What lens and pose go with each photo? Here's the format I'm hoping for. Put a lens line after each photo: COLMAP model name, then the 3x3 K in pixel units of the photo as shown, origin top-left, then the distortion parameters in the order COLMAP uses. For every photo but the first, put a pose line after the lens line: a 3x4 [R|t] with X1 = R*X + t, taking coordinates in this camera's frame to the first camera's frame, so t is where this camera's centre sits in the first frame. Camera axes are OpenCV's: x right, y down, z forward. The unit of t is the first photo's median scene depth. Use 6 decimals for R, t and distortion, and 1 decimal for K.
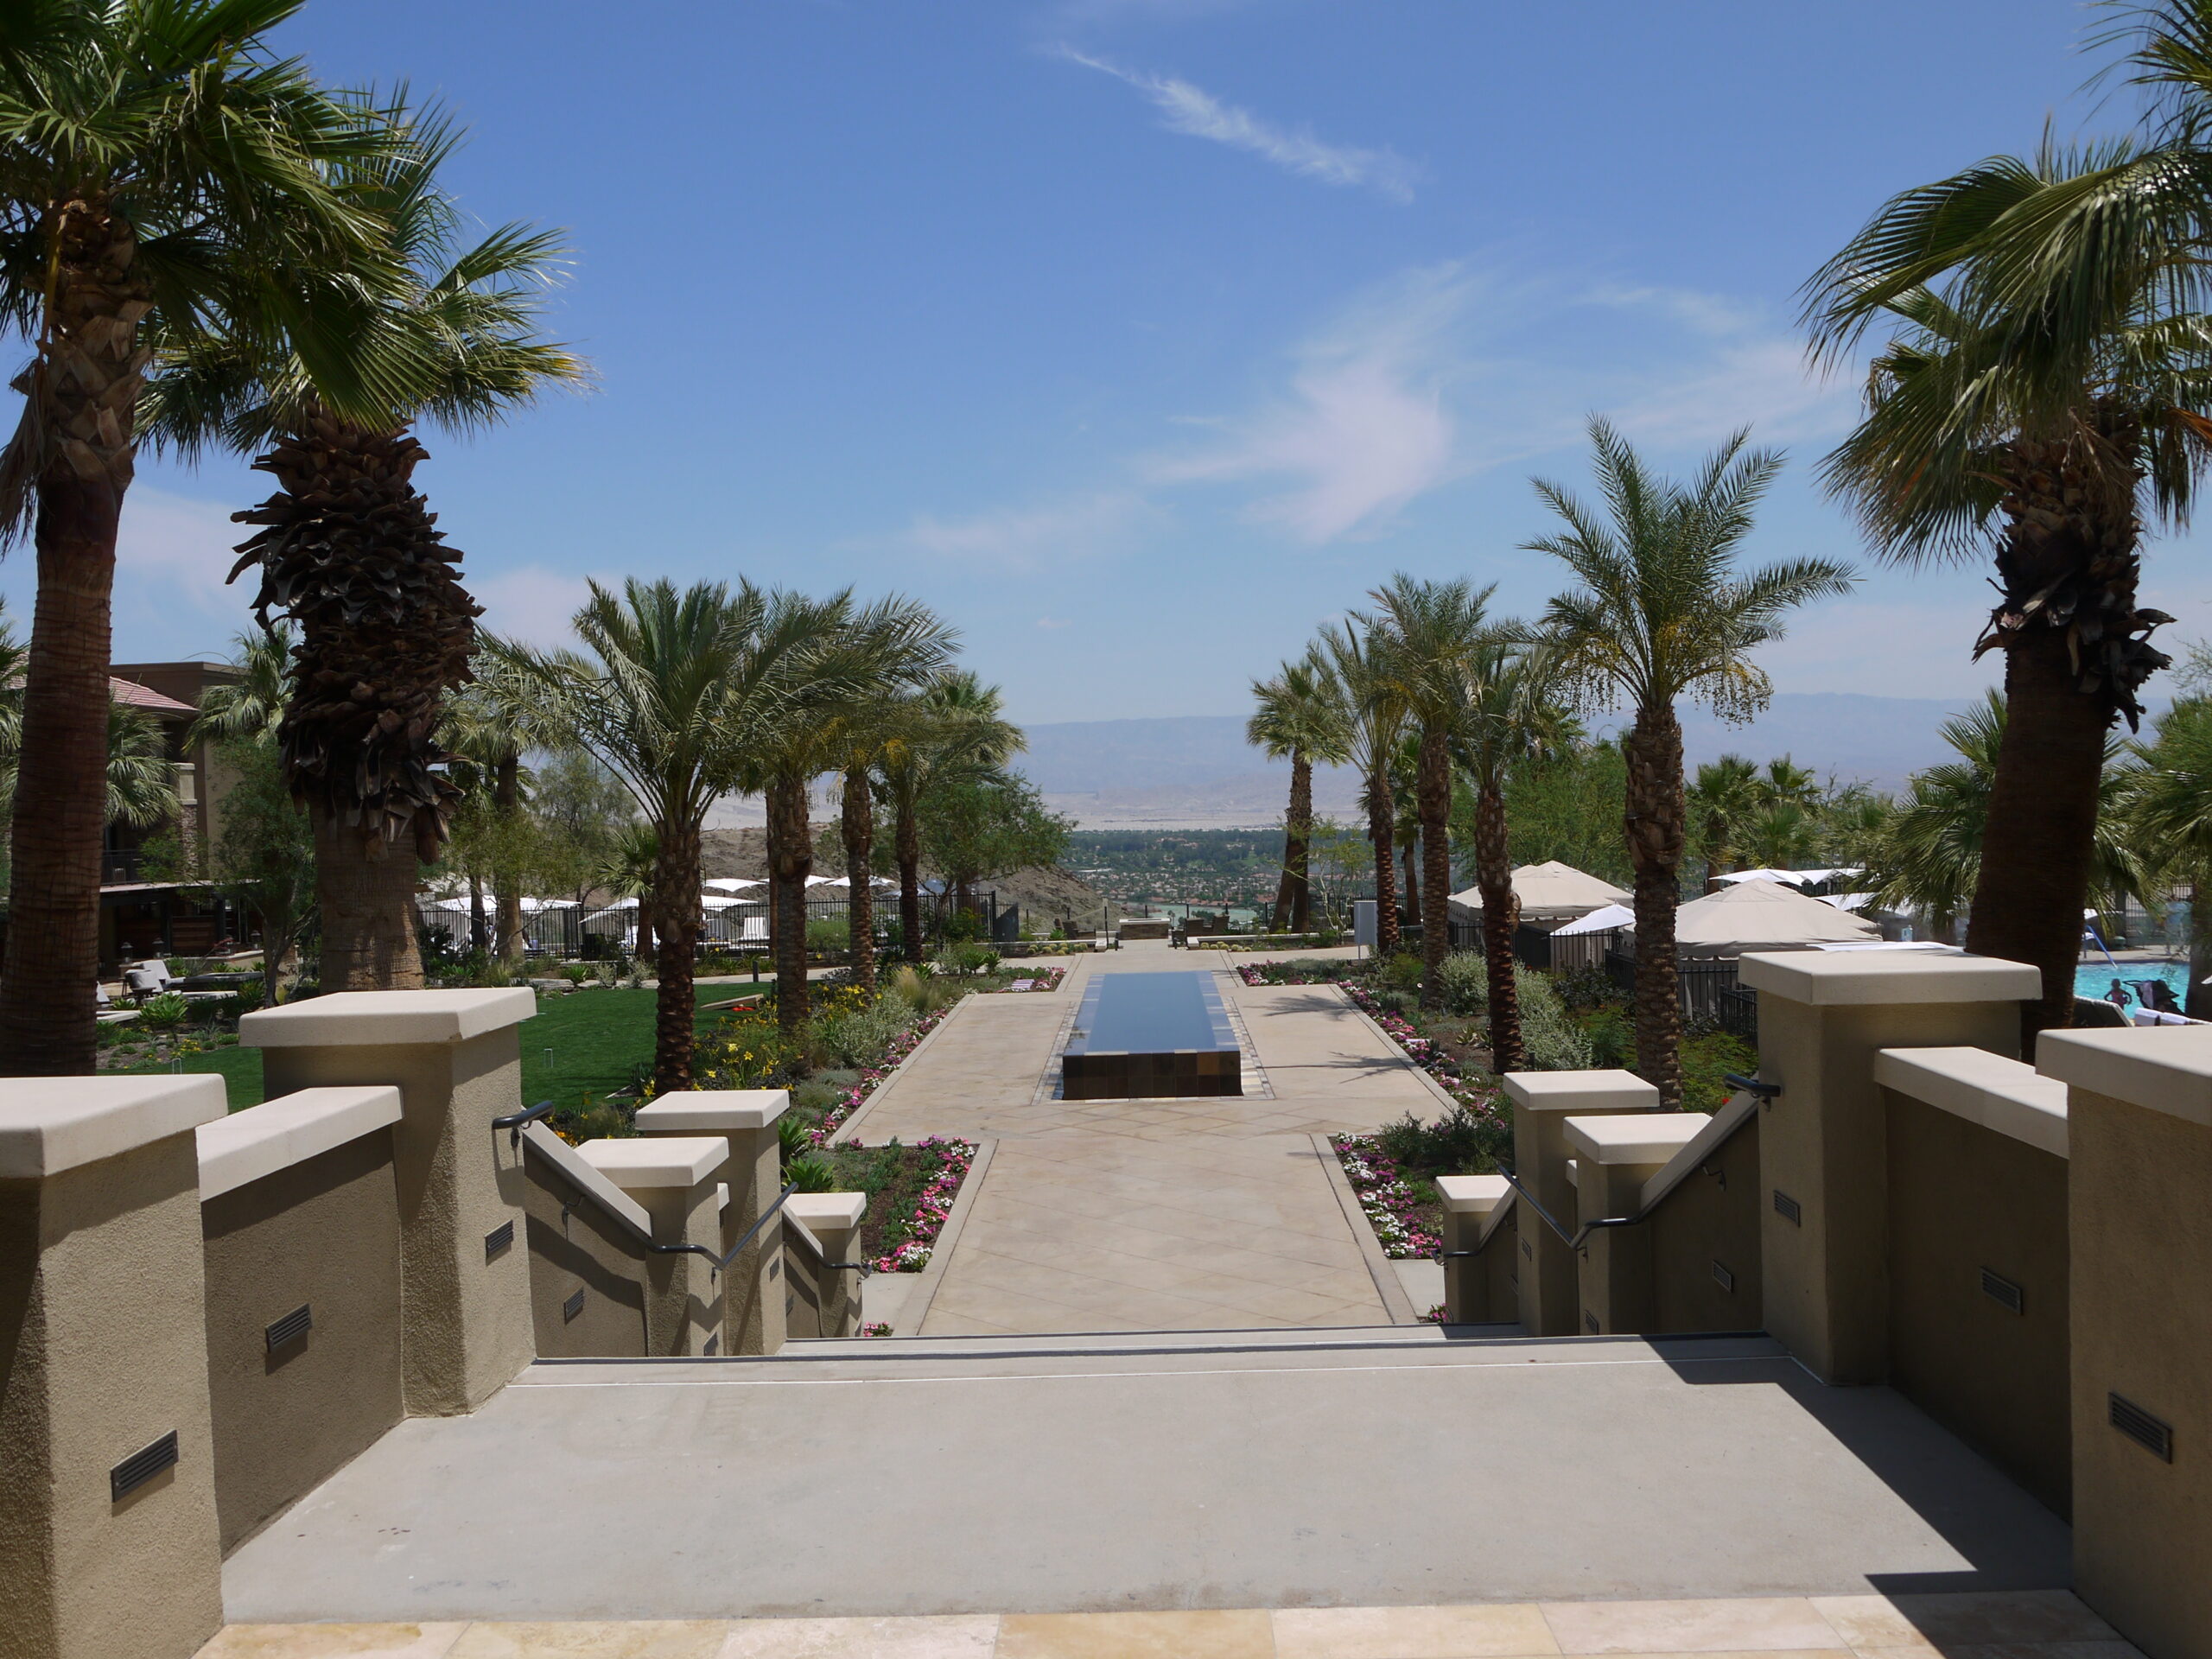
lens RADIAL K [[1859.9, 0, 1061.4], [0, 1859.9, 843.5], [0, 0, 1]] dist [-0.019785, 0.017204]
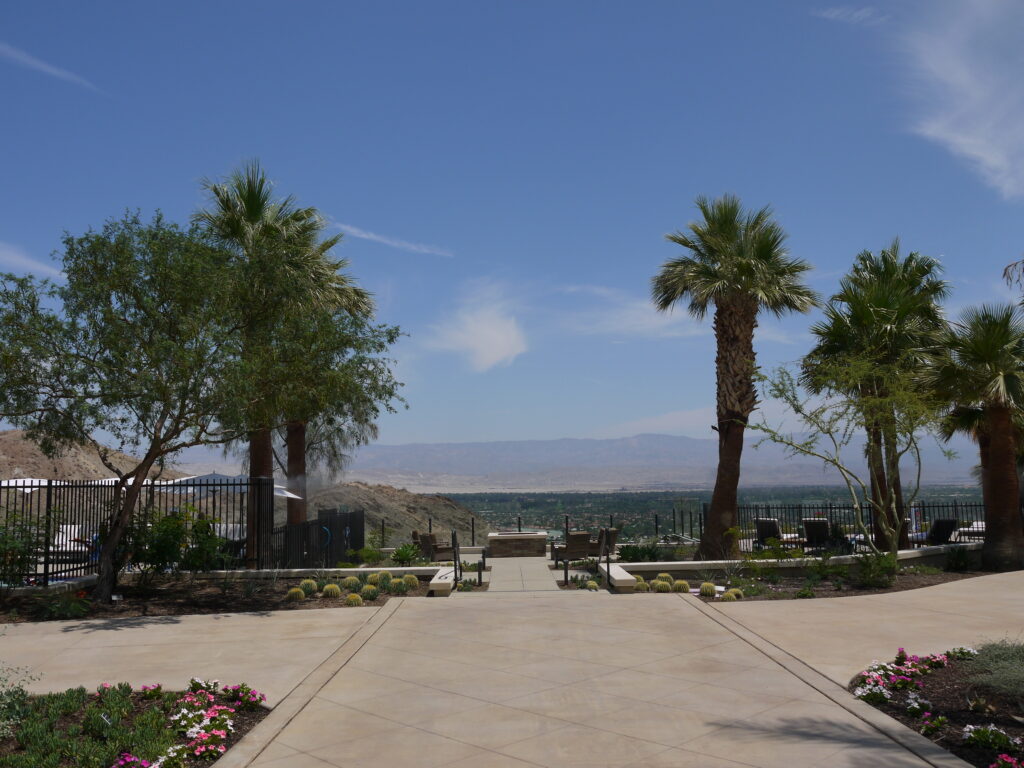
lens RADIAL K [[861.0, 0, 510.3], [0, 861.0, 384.9], [0, 0, 1]] dist [-0.019785, 0.017204]
pose [[0.998875, 0.015478, 0.044814, 0.024522], [-0.009455, 0.991255, -0.131620, 0.027637], [-0.046460, 0.131048, 0.990287, 0.652245]]
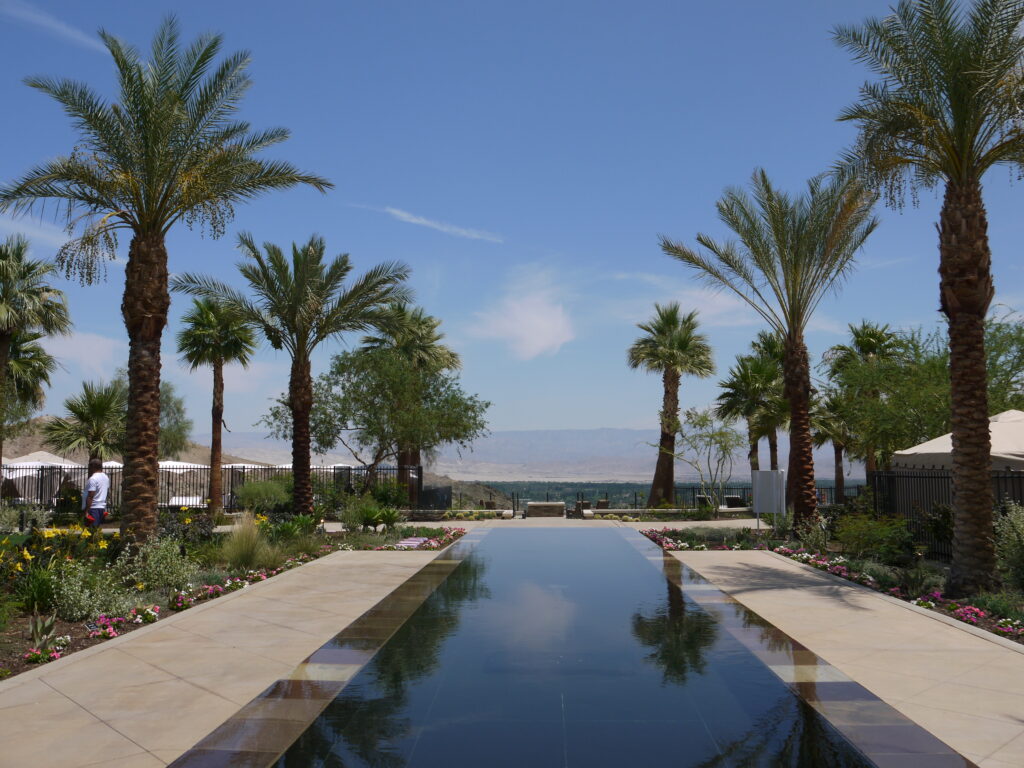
lens RADIAL K [[861.0, 0, 516.6], [0, 861.0, 376.5], [0, 0, 1]] dist [-0.019785, 0.017204]
pose [[0.999600, 0.027515, 0.006532, 0.018100], [-0.026456, 0.991456, -0.127731, 0.033193], [-0.009990, 0.127507, 0.991787, 0.400087]]
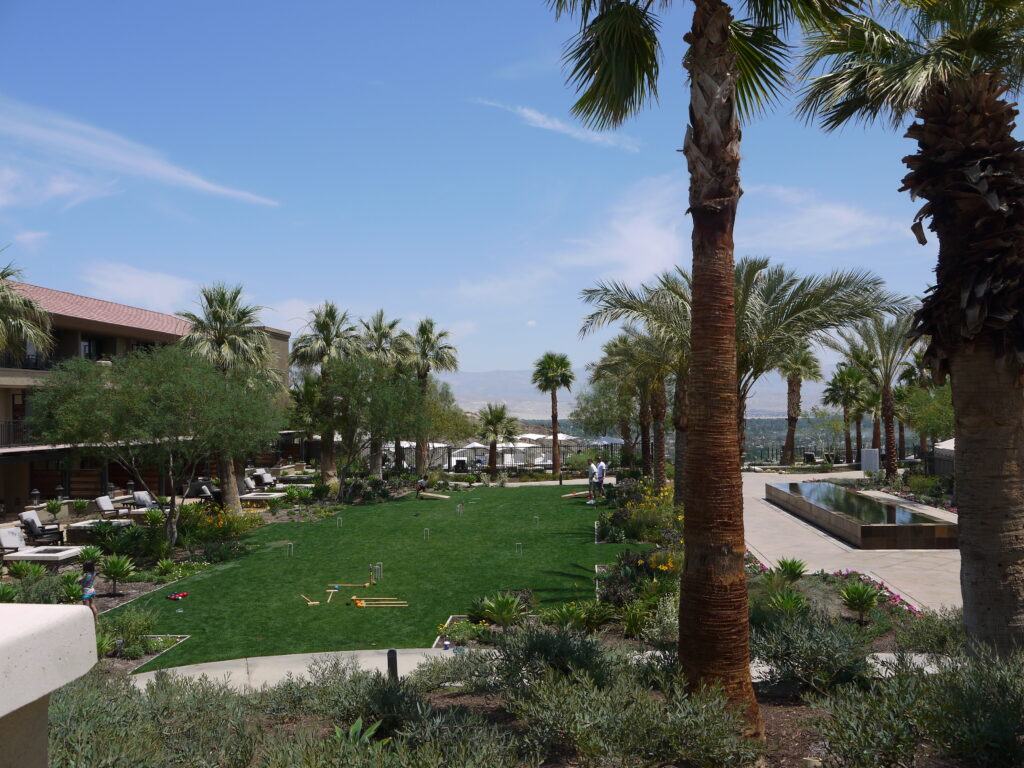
lens RADIAL K [[861.0, 0, 512.2], [0, 861.0, 387.4], [0, 0, 1]] dist [-0.019785, 0.017204]
pose [[0.998807, 0.012317, -0.047263, -0.129878], [-0.014342, 0.998983, -0.042755, 0.007530], [0.046688, 0.043382, 0.997967, 0.051877]]
